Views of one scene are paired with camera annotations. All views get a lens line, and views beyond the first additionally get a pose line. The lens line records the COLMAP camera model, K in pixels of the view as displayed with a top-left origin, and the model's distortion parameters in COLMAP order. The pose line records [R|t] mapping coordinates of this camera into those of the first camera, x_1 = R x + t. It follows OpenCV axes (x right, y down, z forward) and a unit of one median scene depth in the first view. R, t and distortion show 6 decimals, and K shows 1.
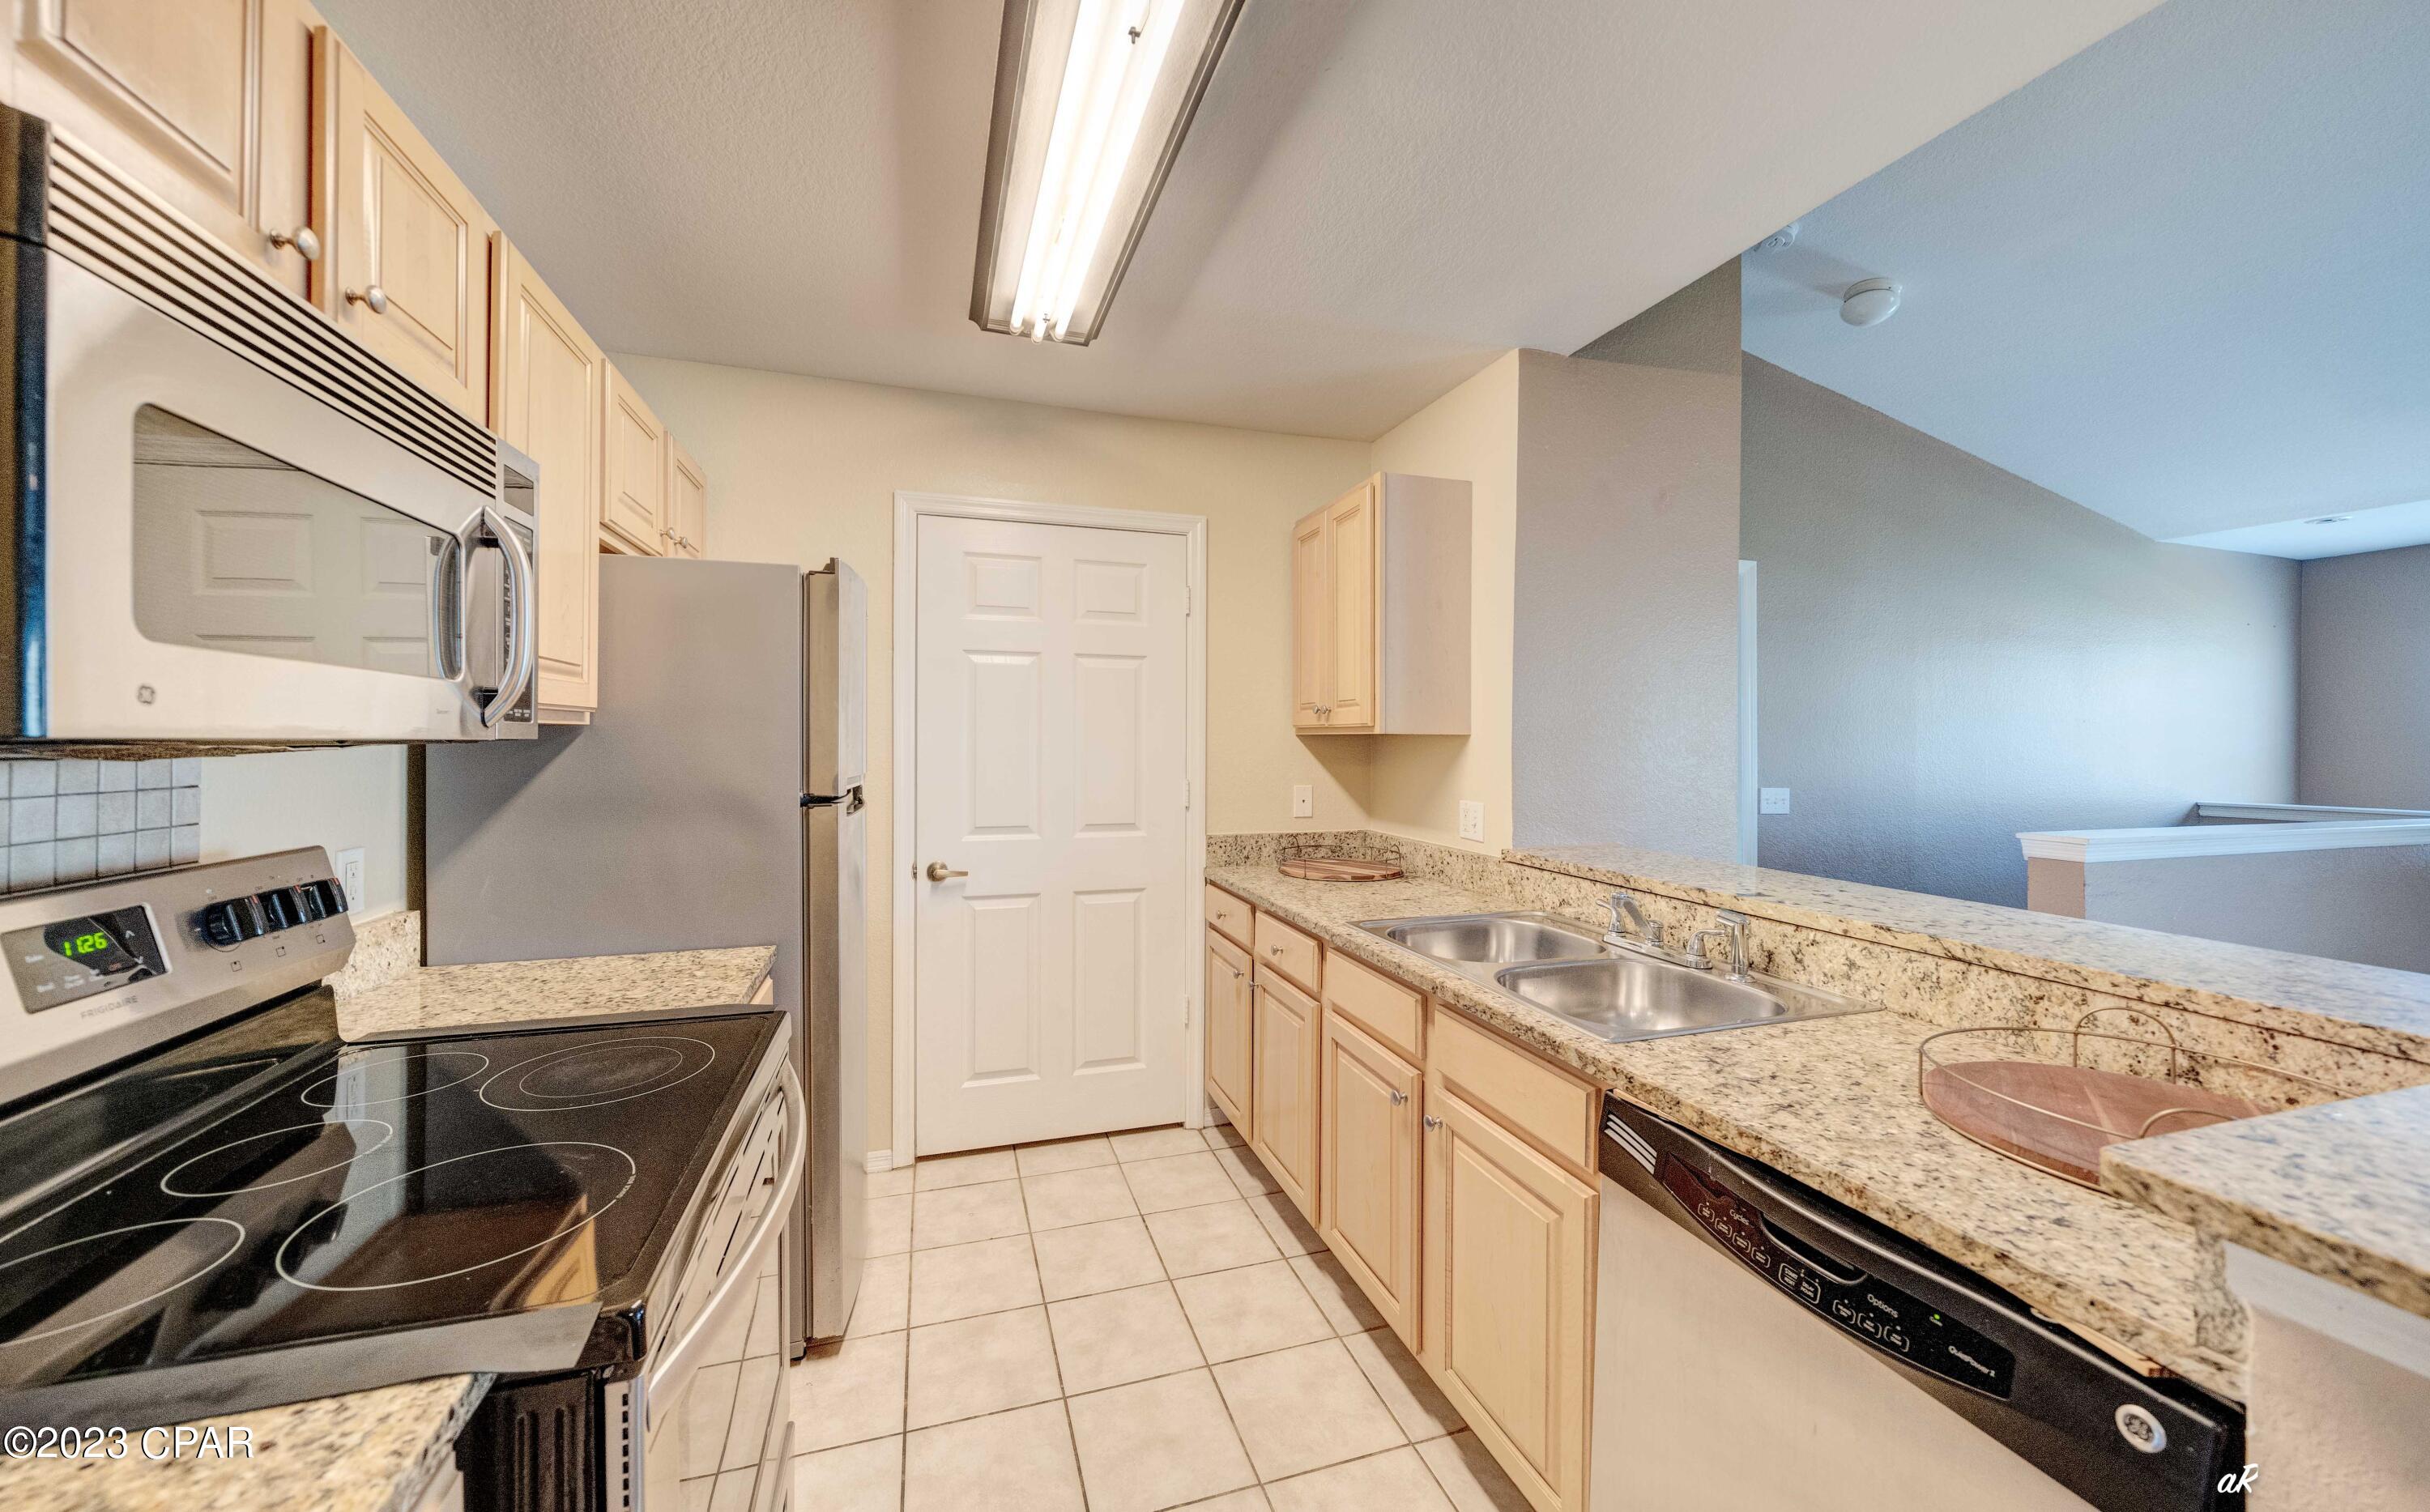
lens RADIAL K [[857.5, 0, 1234.1], [0, 857.5, 741.8], [0, 0, 1]] dist [-0.001272, -0.000342]
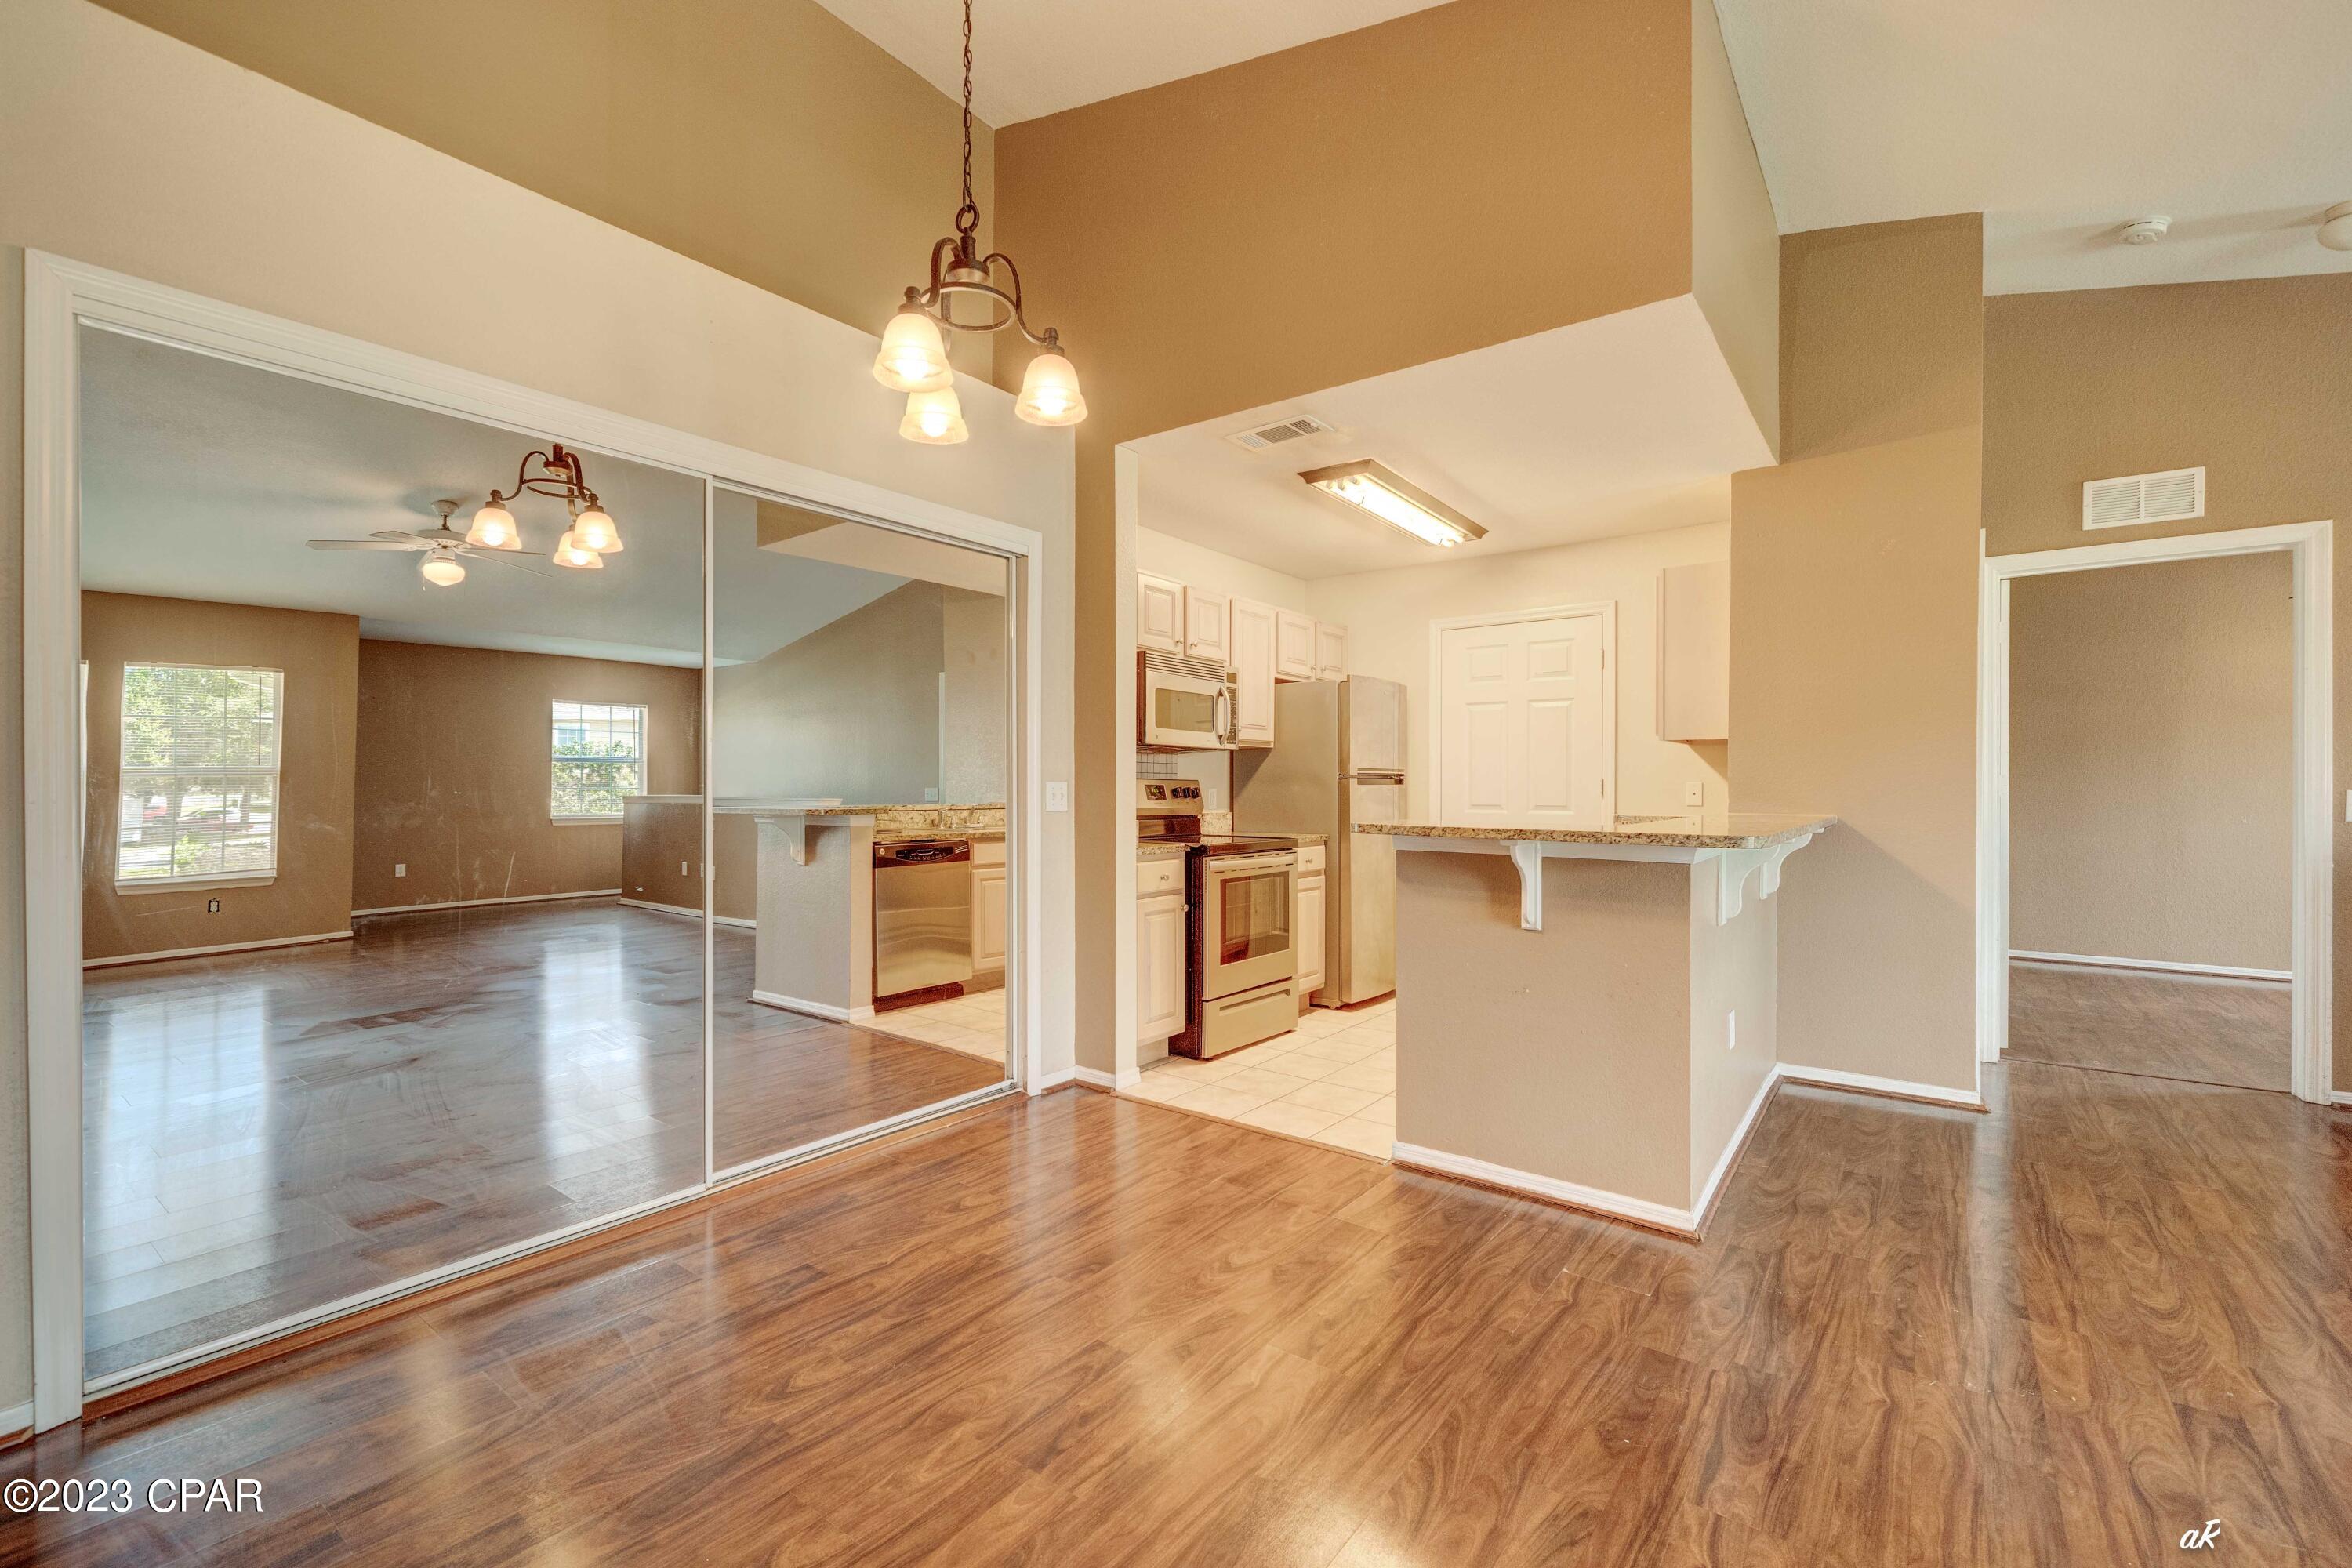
lens RADIAL K [[1003.1, 0, 1167.9], [0, 1003.1, 793.1], [0, 0, 1]] dist [0.004379, -0.000164]
pose [[0.556328, 0.001767, -0.830961, 1.275021], [-0.002507, 0.999997, 0.000449, 0.093562], [0.830959, 0.001833, 0.556331, -0.783954]]
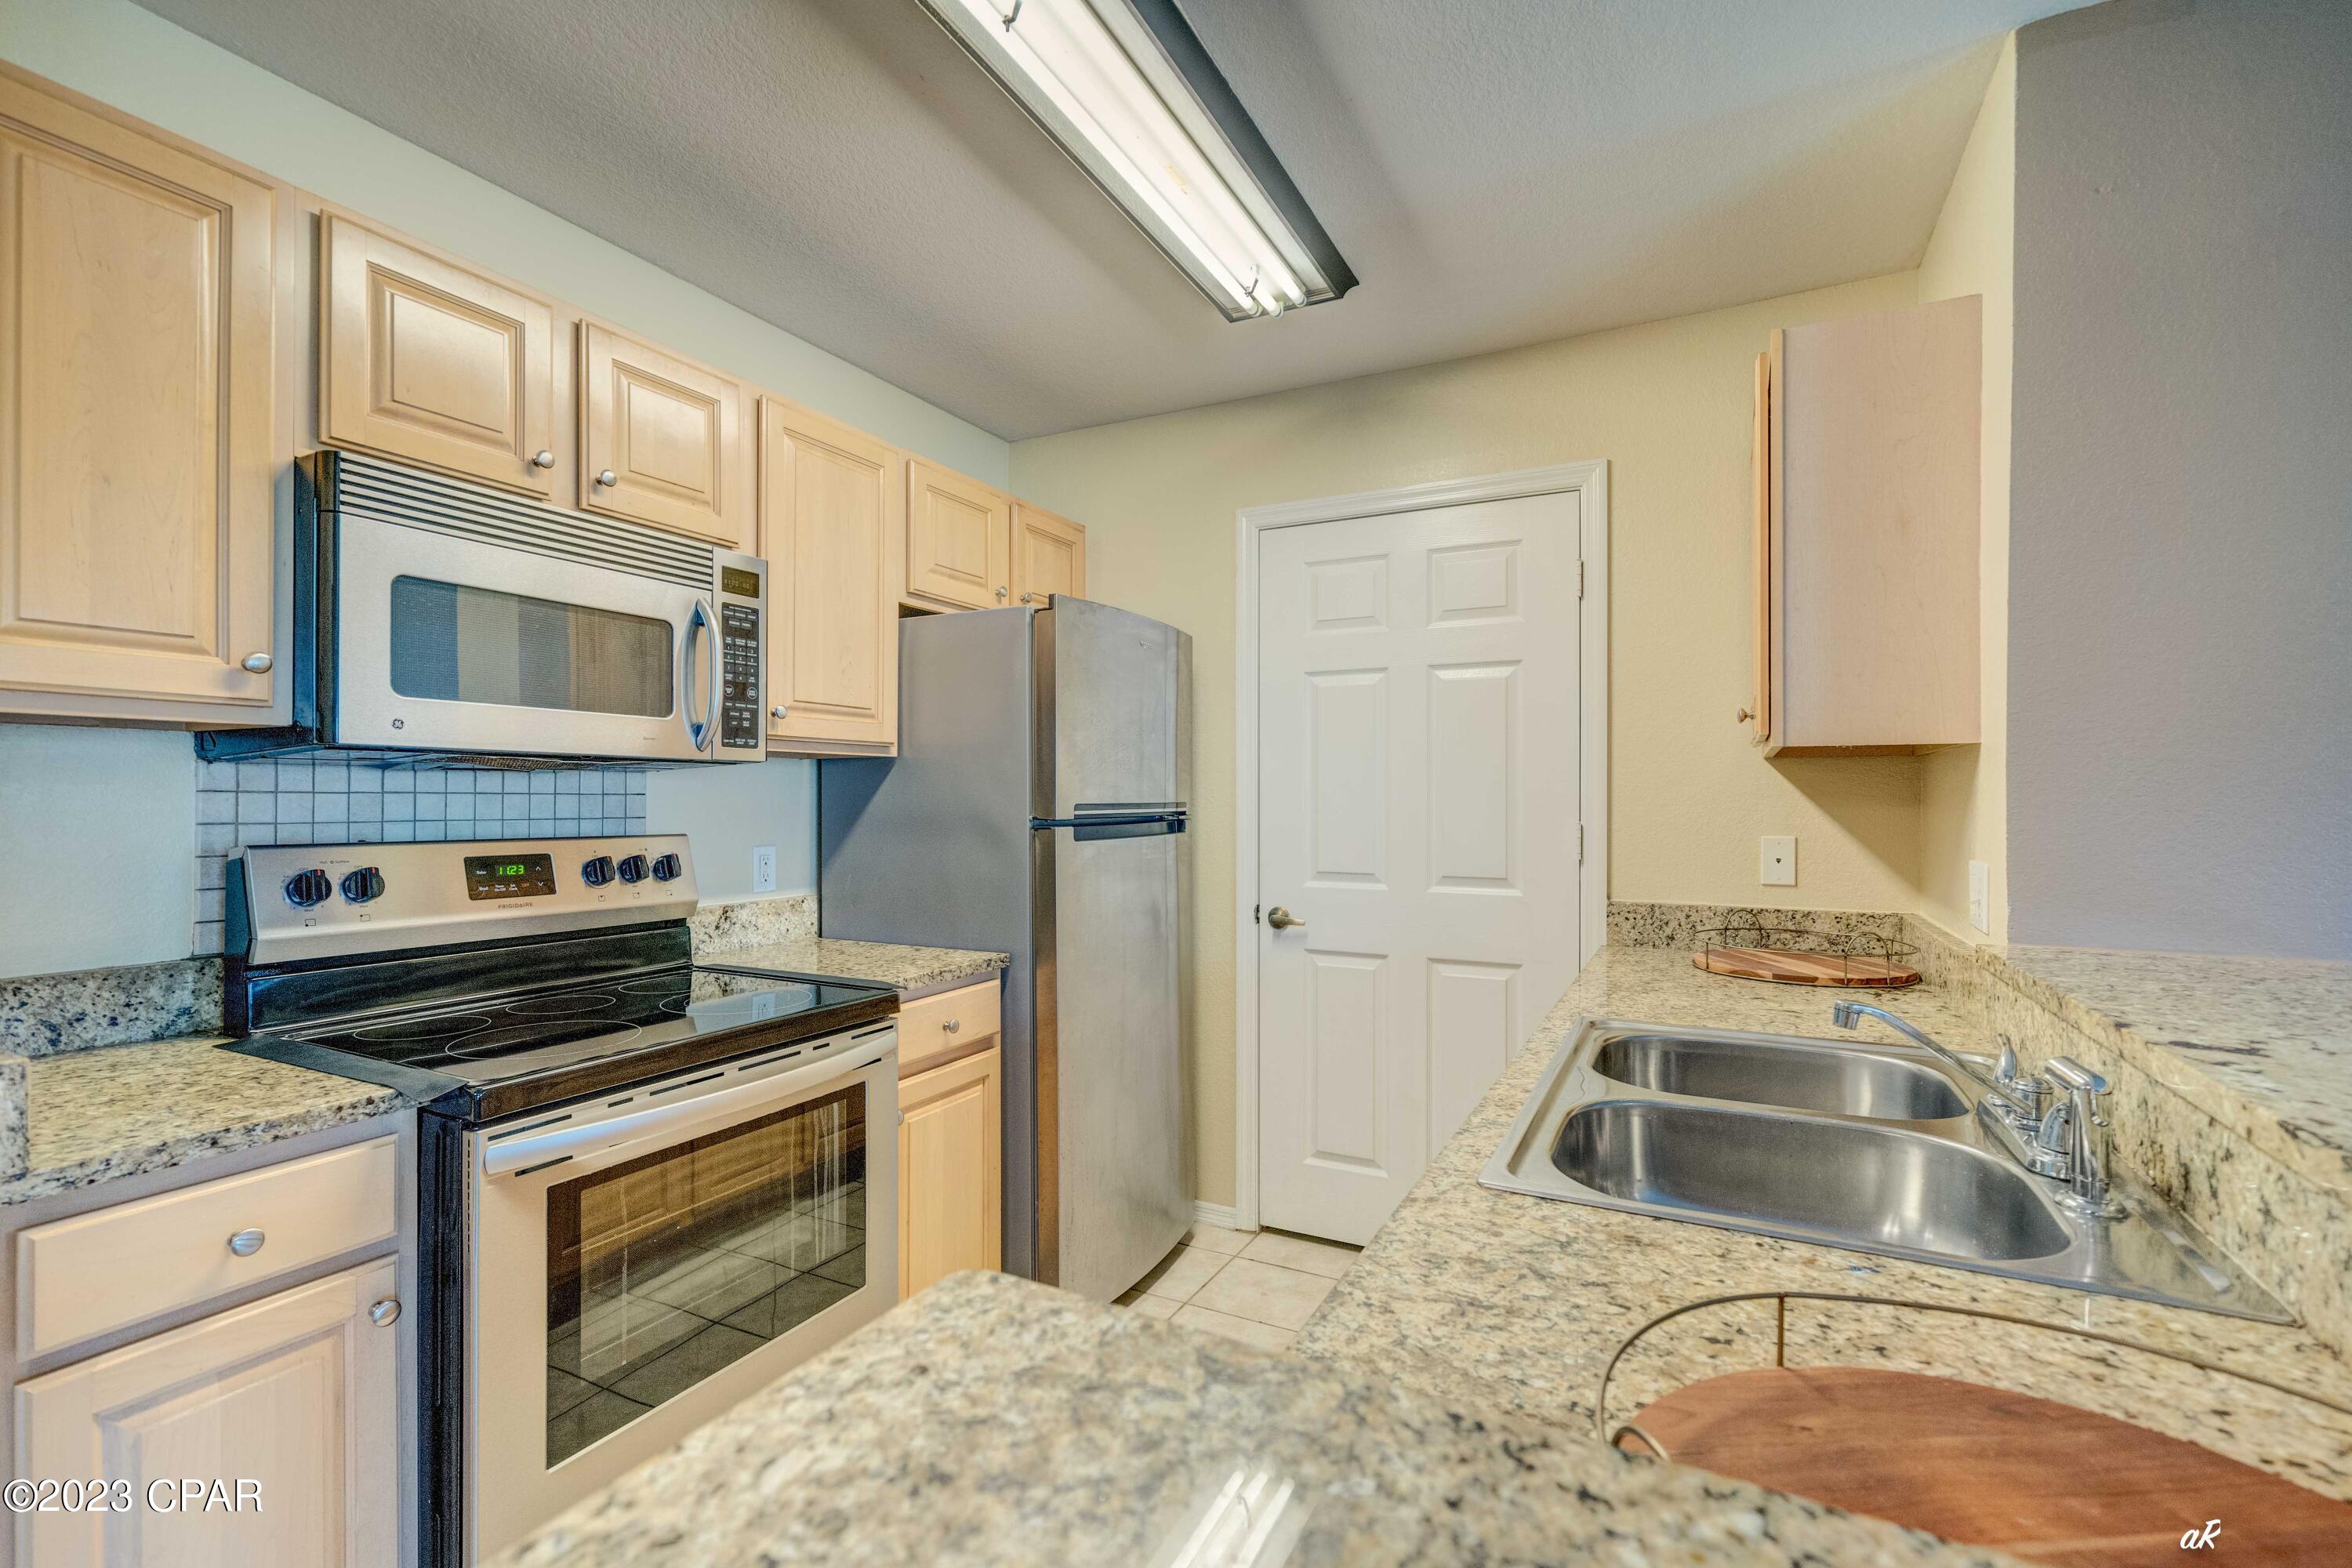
lens RADIAL K [[1073.3, 0, 1186.3], [0, 1073.3, 802.0], [0, 0, 1]] dist [0.010068, -0.000100]
pose [[0.701217, -0.002568, -0.712944, 0.481051], [0.000970, 0.999996, -0.002647, 0.037333], [0.712948, 0.001165, 0.701216, 0.155976]]
